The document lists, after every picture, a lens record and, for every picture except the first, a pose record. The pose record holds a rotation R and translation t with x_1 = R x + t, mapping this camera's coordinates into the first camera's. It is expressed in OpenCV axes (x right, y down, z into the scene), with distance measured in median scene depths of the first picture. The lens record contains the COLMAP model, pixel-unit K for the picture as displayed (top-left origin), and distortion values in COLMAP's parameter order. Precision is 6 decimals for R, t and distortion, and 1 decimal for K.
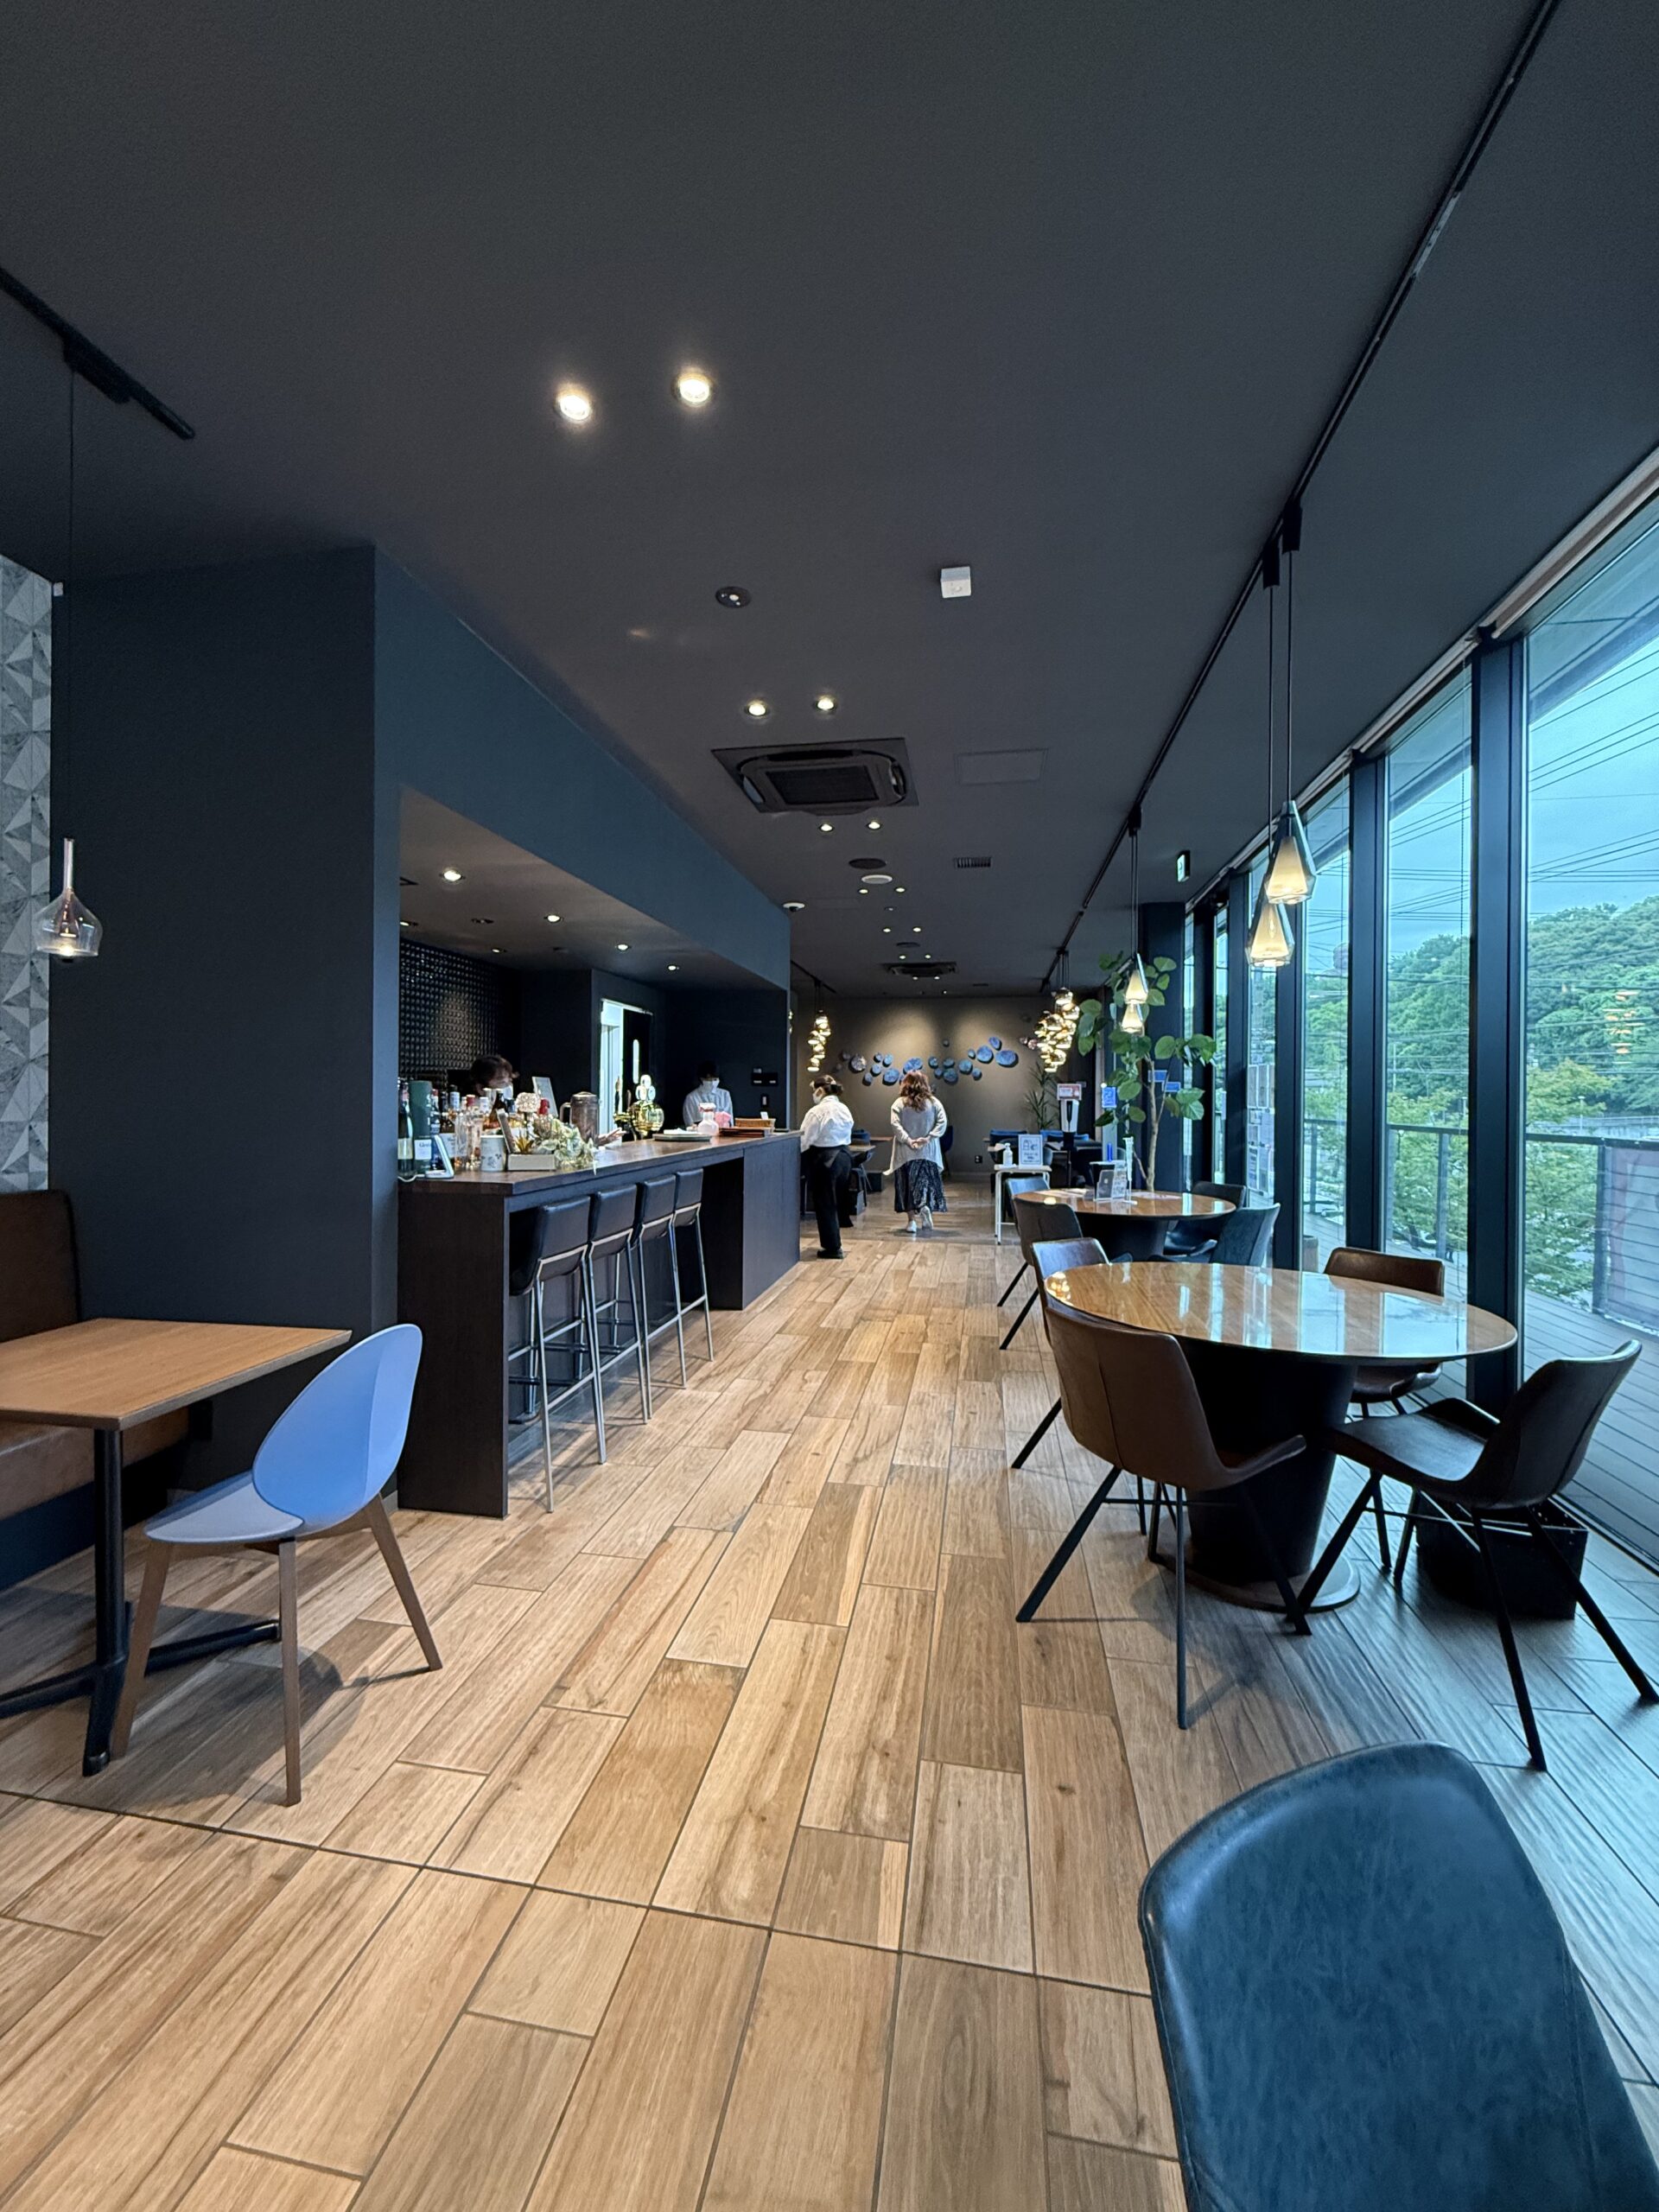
lens RADIAL K [[886.2, 0, 827.2], [0, 886.2, 1104.2], [0, 0, 1]] dist [0.000068, 0.000082]
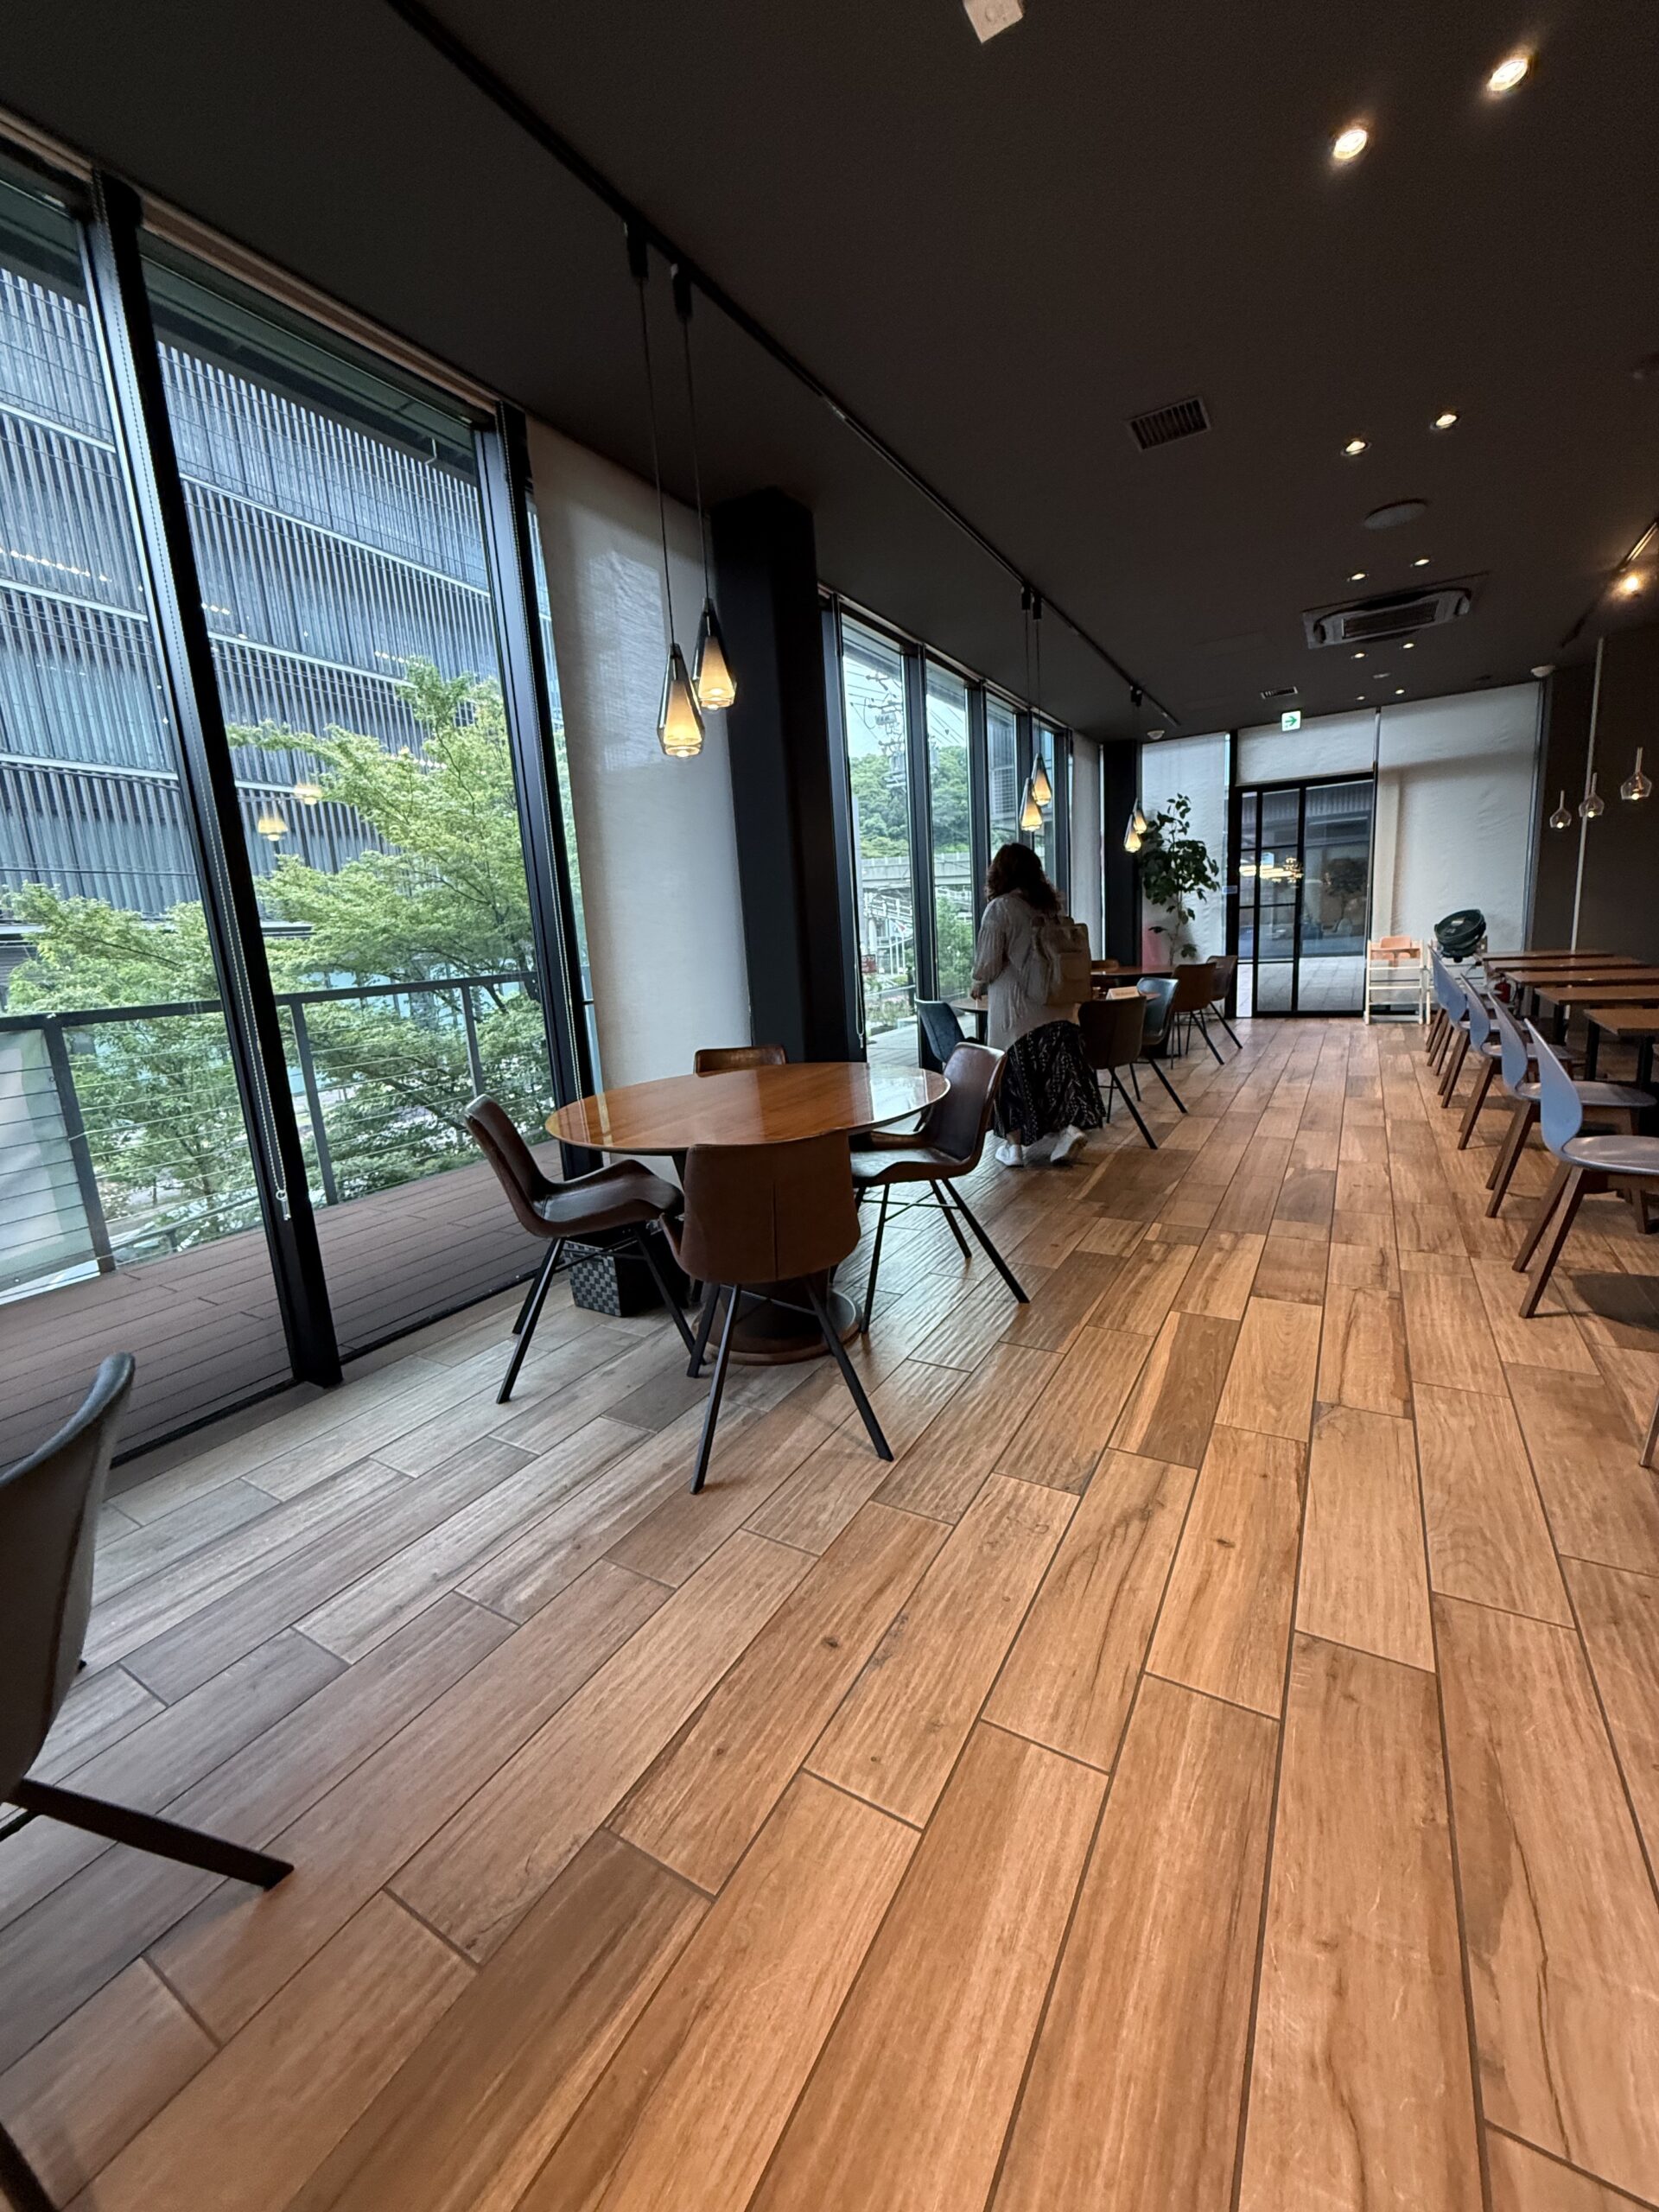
lens RADIAL K [[886.2, 0, 829.1], [0, 886.2, 1098.3], [0, 0, 1]] dist [0.000068, 0.000082]
pose [[-0.935910, -0.012050, 0.352032, 0.035509], [0.059915, 0.979404, 0.192817, 0.031465], [-0.347105, 0.201551, -0.915912, 2.151134]]
